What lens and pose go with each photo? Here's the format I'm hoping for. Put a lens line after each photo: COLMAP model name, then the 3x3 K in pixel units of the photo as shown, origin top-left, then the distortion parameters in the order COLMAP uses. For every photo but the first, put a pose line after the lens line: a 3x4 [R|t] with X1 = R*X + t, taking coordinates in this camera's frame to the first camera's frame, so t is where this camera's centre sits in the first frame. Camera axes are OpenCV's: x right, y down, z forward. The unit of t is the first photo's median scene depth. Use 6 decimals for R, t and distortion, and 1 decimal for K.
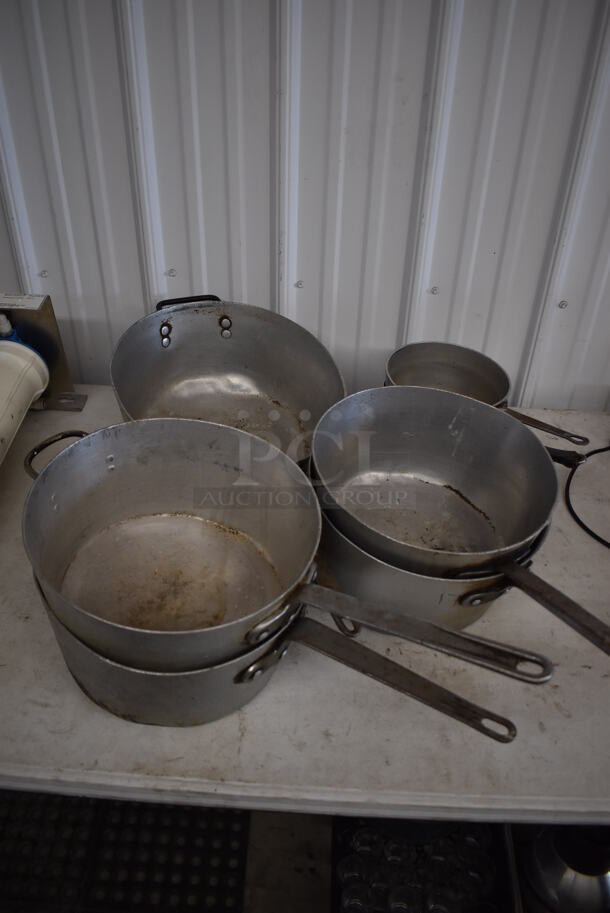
lens RADIAL K [[707.7, 0, 305.3], [0, 707.7, 457.1], [0, 0, 1]] dist [-0.096455, 0.023716]
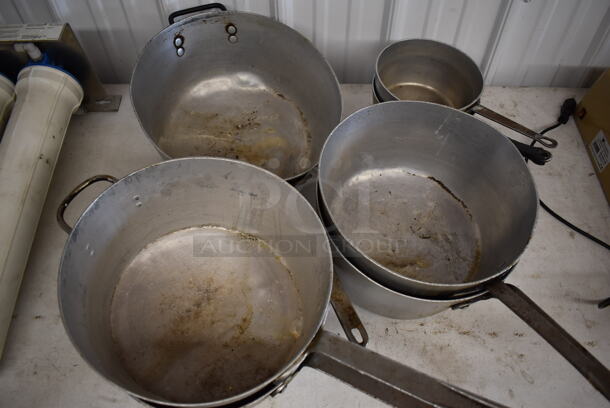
lens RADIAL K [[472.9, 0, 307.5], [0, 472.9, 210.3], [0, 0, 1]] dist [-0.096455, 0.023716]
pose [[0.998662, -0.051626, 0.002900, -0.010216], [0.048575, 0.955908, 0.289622, -0.143807], [-0.017725, -0.289094, 0.957137, 0.232769]]
